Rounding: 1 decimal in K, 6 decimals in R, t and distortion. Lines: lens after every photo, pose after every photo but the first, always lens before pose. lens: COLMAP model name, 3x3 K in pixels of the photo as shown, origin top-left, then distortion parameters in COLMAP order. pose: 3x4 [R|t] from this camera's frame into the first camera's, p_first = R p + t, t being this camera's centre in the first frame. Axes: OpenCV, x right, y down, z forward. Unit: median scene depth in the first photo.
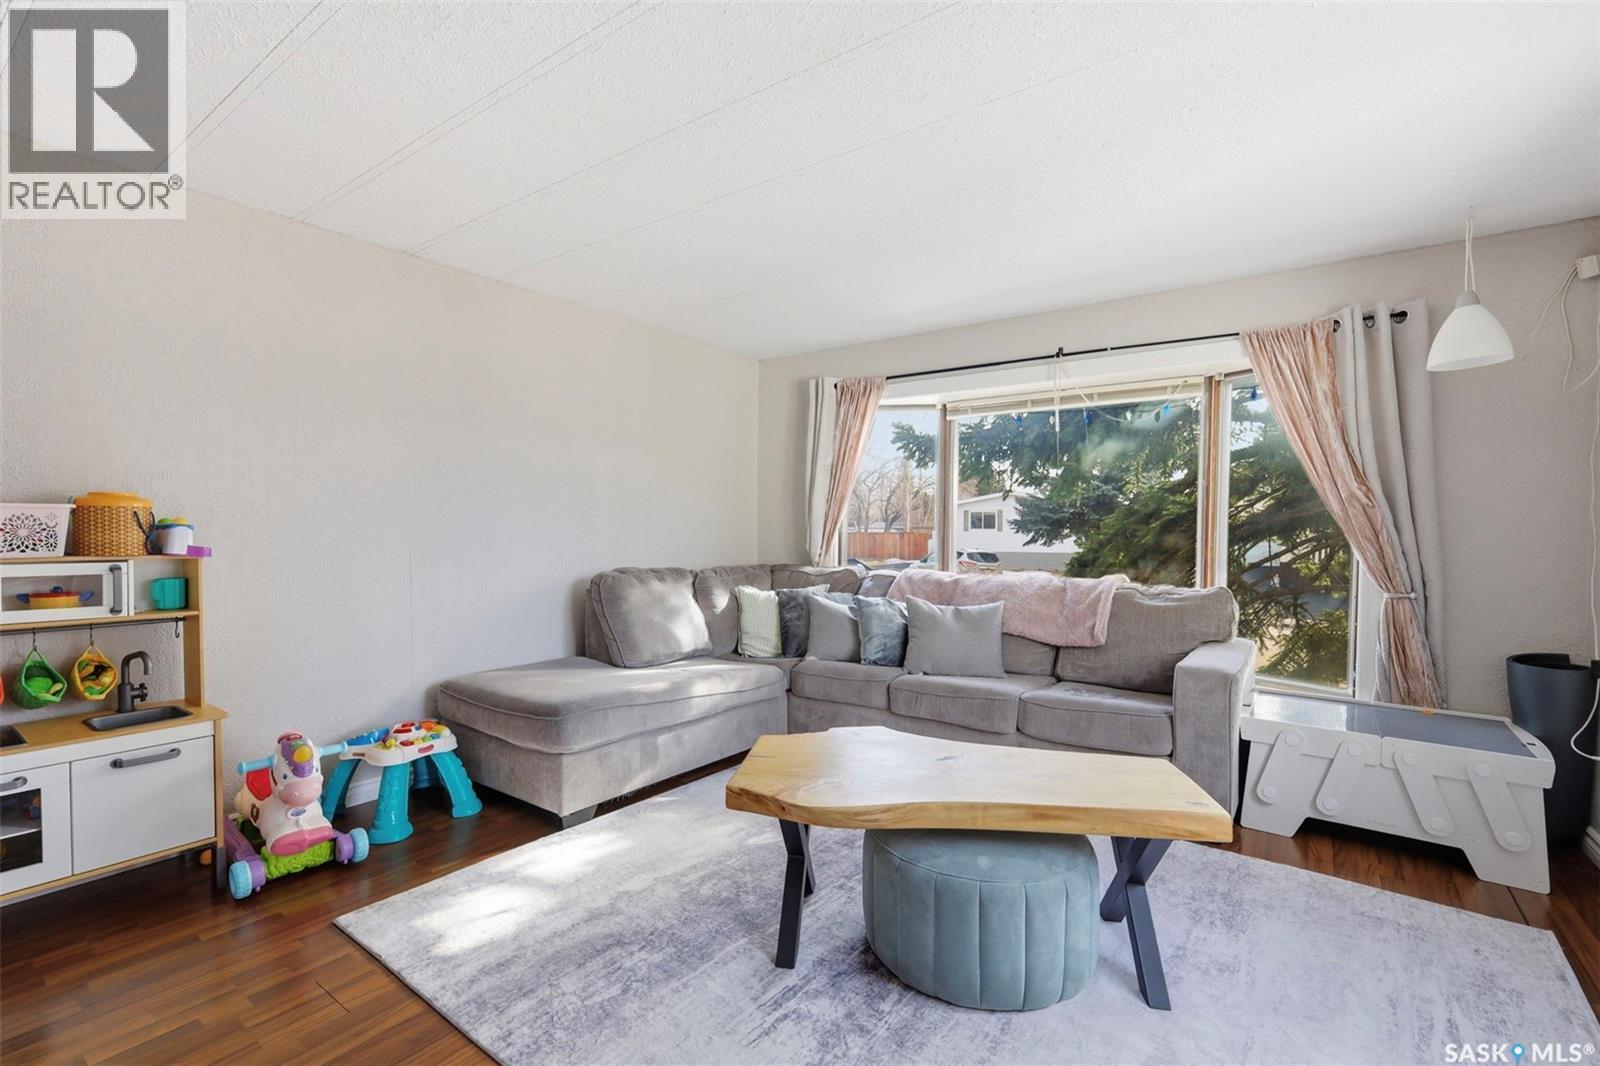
lens RADIAL K [[738.8, 0, 792.2], [0, 738.8, 532.7], [0, 0, 1]] dist [0.000743, -0.000120]
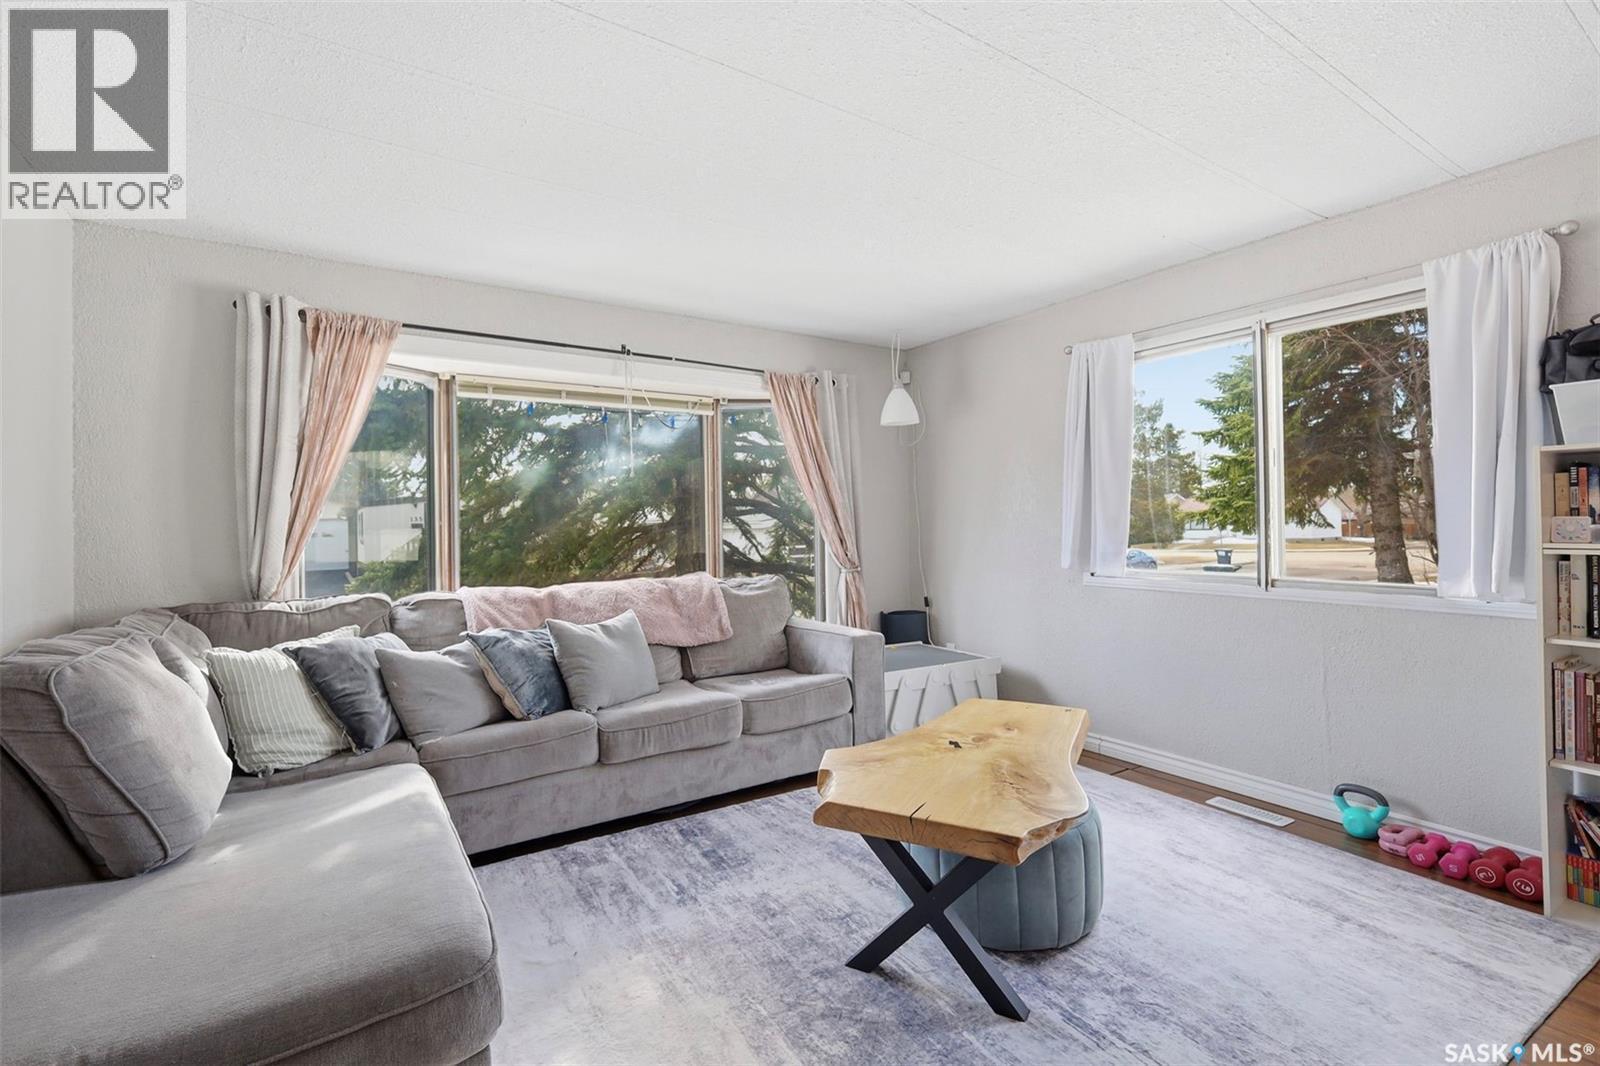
lens RADIAL K [[738.8, 0, 765.2], [0, 738.8, 523.1], [0, 0, 1]] dist [0.000743, -0.000120]
pose [[0.338928, -0.012392, 0.940731, -0.527411], [0.021514, 0.999754, 0.005419, -0.017922], [-0.940566, 0.018402, 0.339111, 0.532310]]
